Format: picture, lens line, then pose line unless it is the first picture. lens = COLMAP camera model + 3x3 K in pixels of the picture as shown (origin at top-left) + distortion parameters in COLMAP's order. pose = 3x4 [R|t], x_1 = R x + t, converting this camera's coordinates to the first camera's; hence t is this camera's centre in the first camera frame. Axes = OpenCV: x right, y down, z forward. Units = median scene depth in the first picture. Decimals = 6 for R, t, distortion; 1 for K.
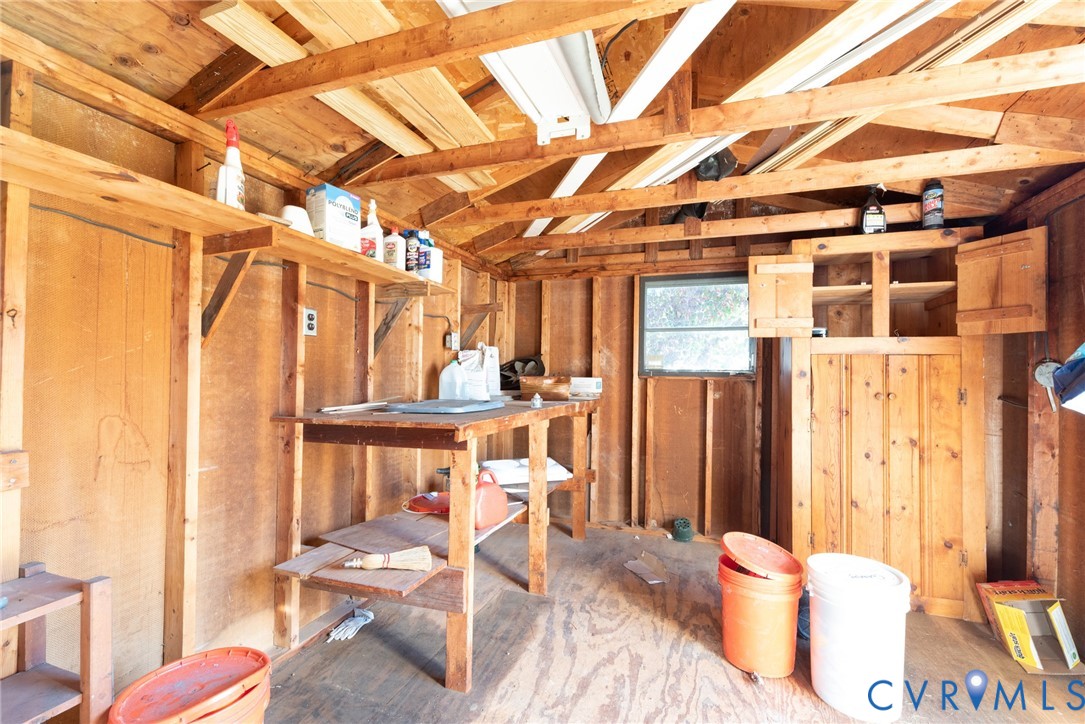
lens RADIAL K [[471.2, 0, 546.3], [0, 471.2, 369.1], [0, 0, 1]] dist [0.001529, 0.001261]
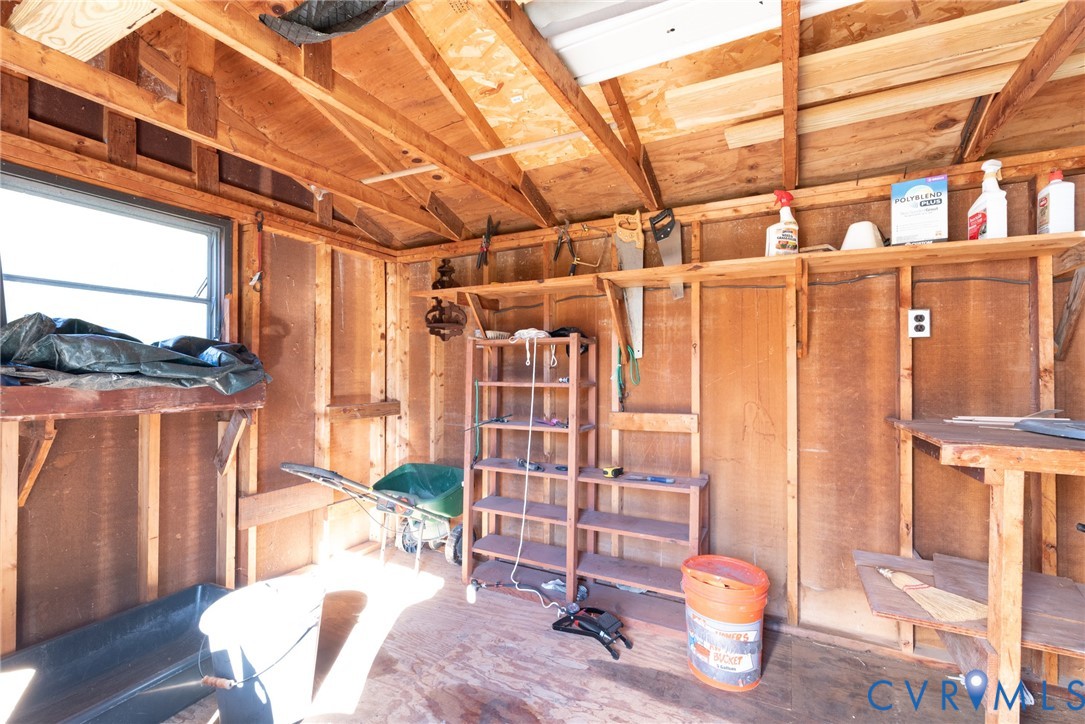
lens RADIAL K [[471.2, 0, 545.3], [0, 471.2, 365.9], [0, 0, 1]] dist [0.001529, 0.001261]
pose [[-0.139169, -0.018859, -0.990089, 0.600845], [0.002984, 0.999806, -0.019463, 0.003510], [0.990264, -0.005664, -0.139085, 0.410190]]
